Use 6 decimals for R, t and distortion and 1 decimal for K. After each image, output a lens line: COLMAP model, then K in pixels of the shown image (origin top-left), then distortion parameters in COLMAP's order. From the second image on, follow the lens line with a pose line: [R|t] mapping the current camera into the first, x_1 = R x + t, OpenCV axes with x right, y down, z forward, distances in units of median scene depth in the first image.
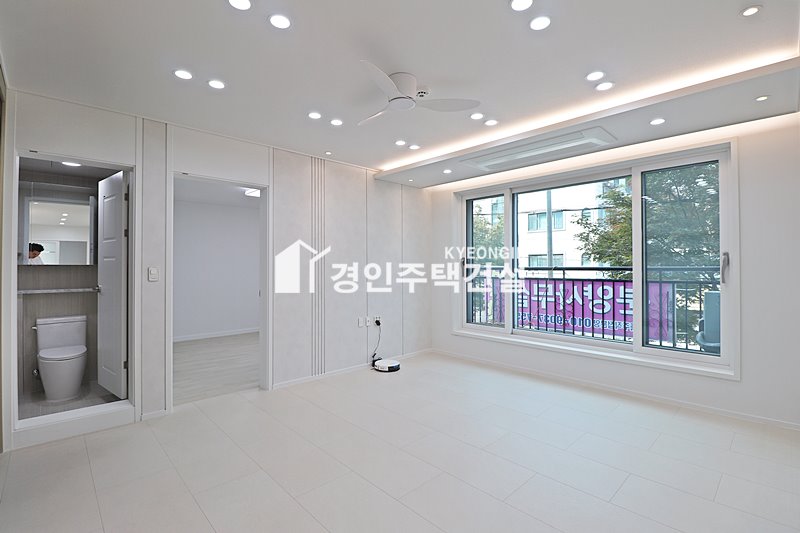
lens RADIAL K [[370.3, 0, 402.5], [0, 370.3, 262.6], [0, 0, 1]] dist [-0.006216, -0.007853]
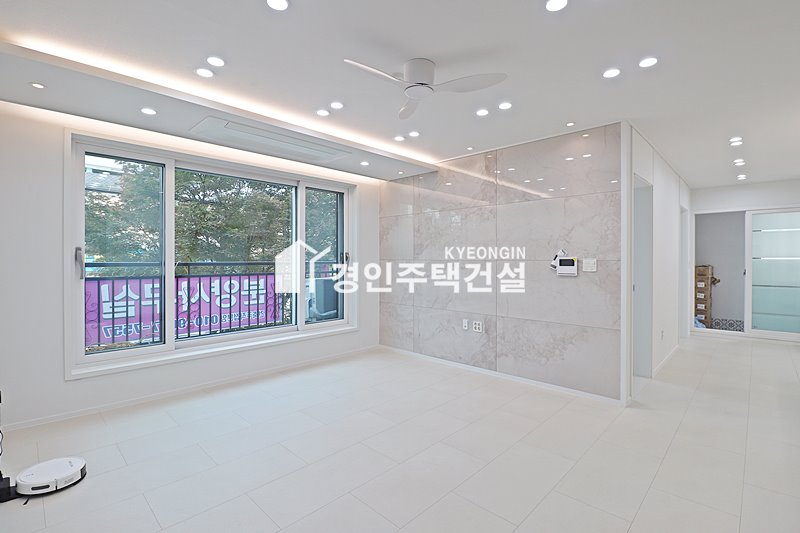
lens RADIAL K [[370.3, 0, 413.6], [0, 370.3, 262.0], [0, 0, 1]] dist [-0.006216, -0.007853]
pose [[-0.057119, -0.007105, 0.998342, -0.519638], [-0.017086, 0.999835, 0.006138, -0.001981], [-0.998221, -0.016707, -0.057231, 0.577358]]
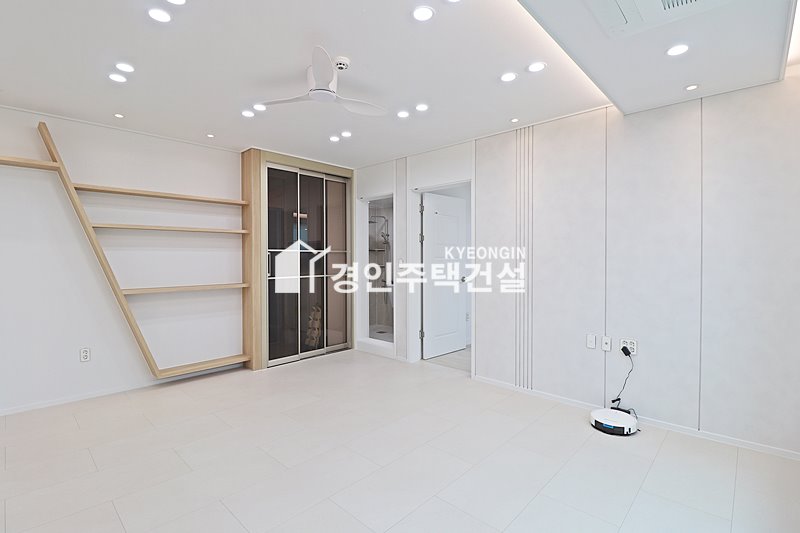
lens RADIAL K [[370.3, 0, 399.5], [0, 370.3, 264.6], [0, 0, 1]] dist [-0.006216, -0.007853]
pose [[0.049385, 0.019413, -0.998591, 0.547971], [0.018054, 0.999630, 0.020326, 0.000870], [0.998617, -0.019032, 0.049017, 0.630673]]
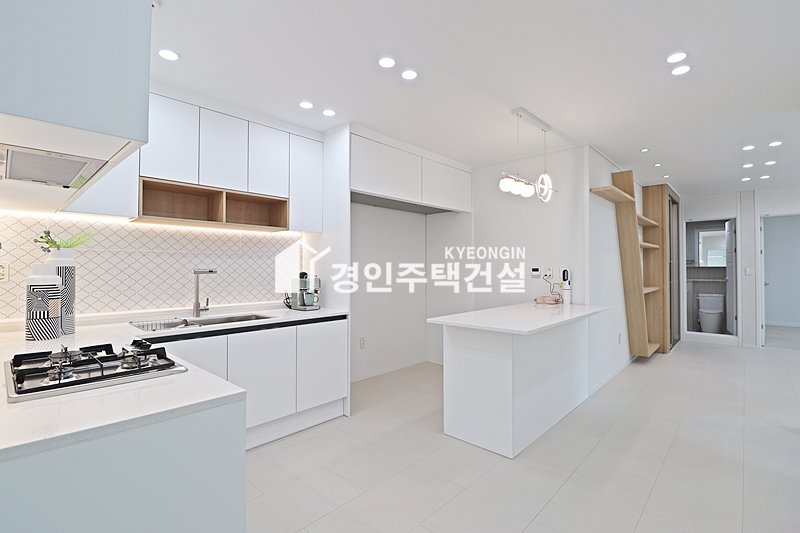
lens RADIAL K [[370.3, 0, 402.9], [0, 370.3, 264.9], [0, 0, 1]] dist [-0.006216, -0.007853]
pose [[0.066198, -0.006967, -0.997782, 0.774302], [0.018545, 0.999811, -0.005751, -0.017888], [0.997634, -0.018123, 0.066314, -0.641576]]
